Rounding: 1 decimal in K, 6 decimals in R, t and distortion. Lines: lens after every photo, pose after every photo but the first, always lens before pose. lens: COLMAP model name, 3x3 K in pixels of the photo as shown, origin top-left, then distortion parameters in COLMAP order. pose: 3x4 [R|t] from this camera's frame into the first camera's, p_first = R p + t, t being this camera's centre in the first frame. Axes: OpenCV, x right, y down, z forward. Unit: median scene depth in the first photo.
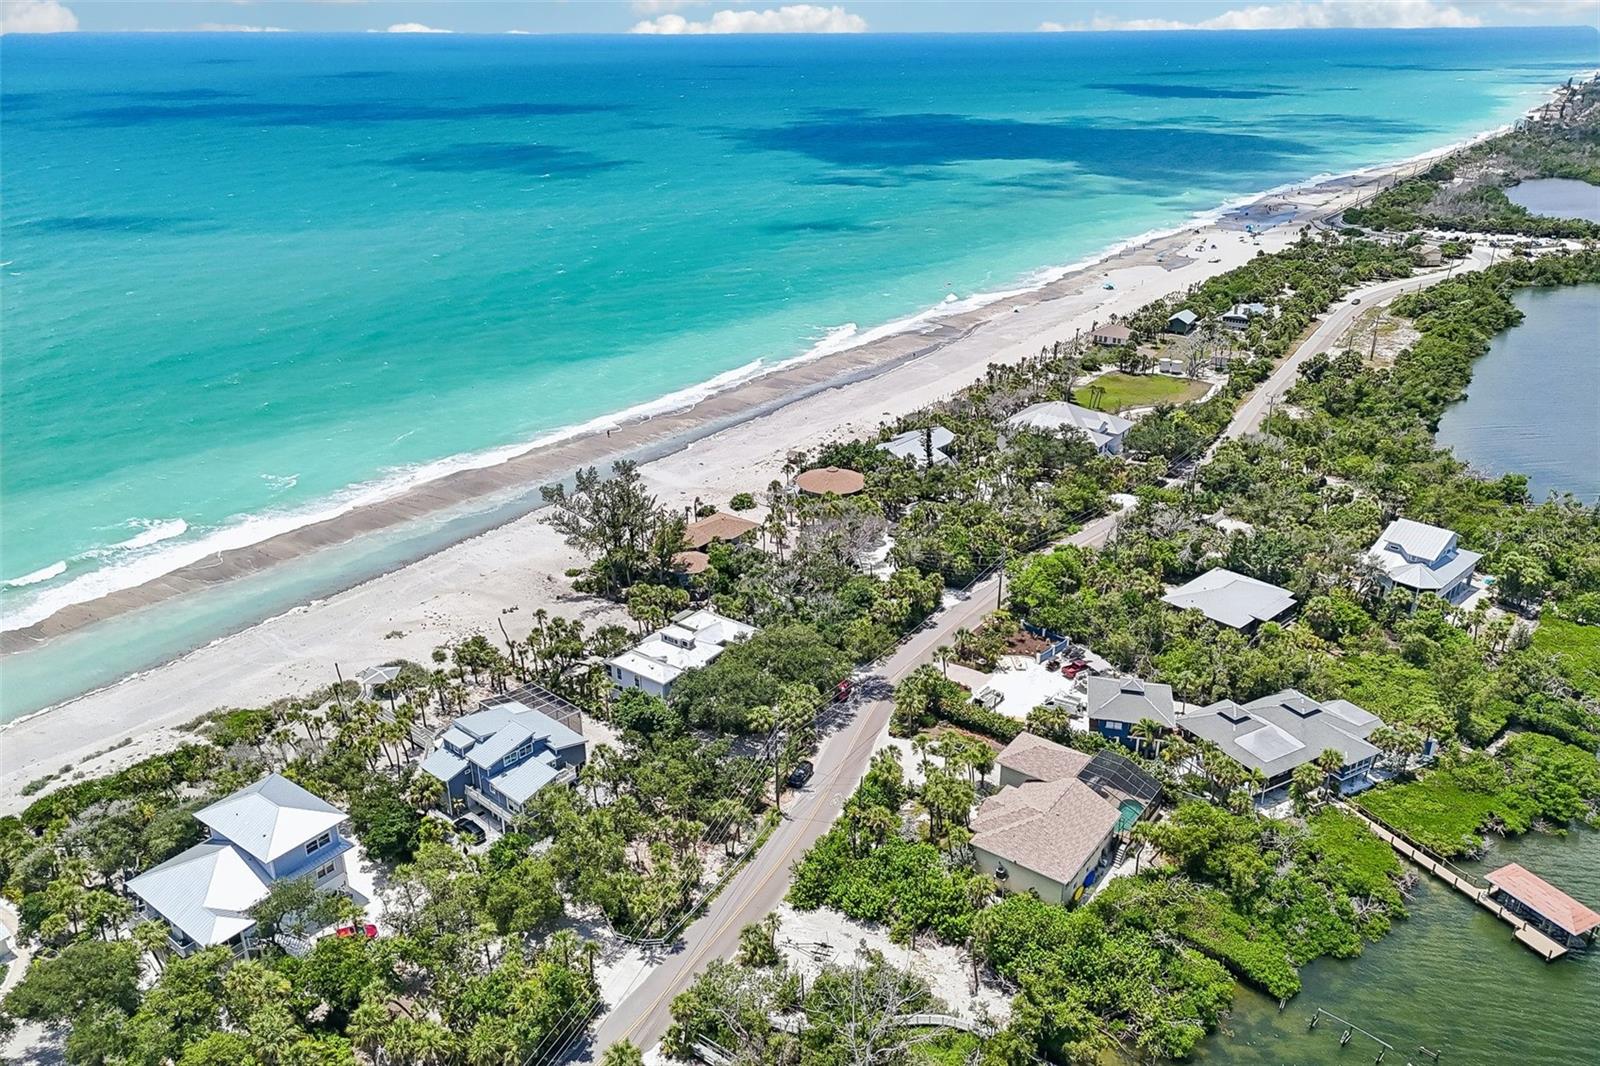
lens RADIAL K [[1119.4, 0, 784.1], [0, 1119.4, 612.7], [0, 0, 1]] dist [0.080029, -0.077954]
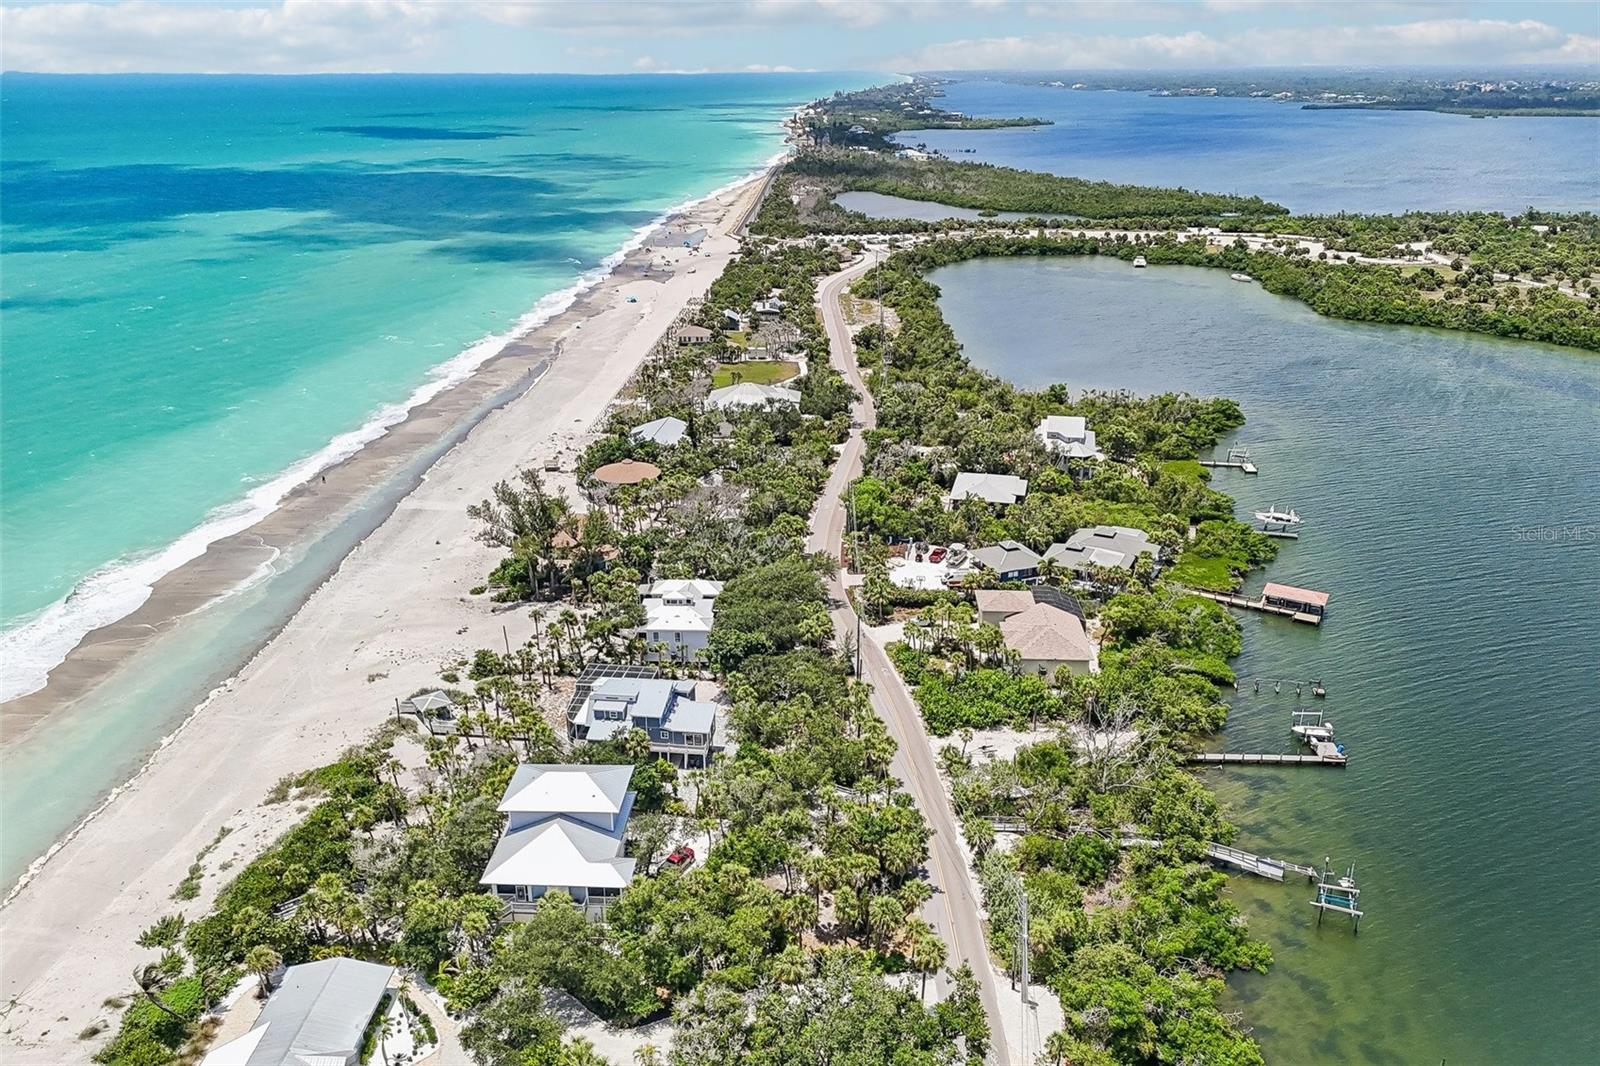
lens RADIAL K [[1119.4, 0, 784.1], [0, 1119.4, 612.7], [0, 0, 1]] dist [0.080029, -0.077954]
pose [[0.840235, -0.240515, 0.485960, -0.580050], [0.256022, 0.966021, 0.035444, 0.024522], [-0.477972, 0.094635, 0.873262, -0.045059]]
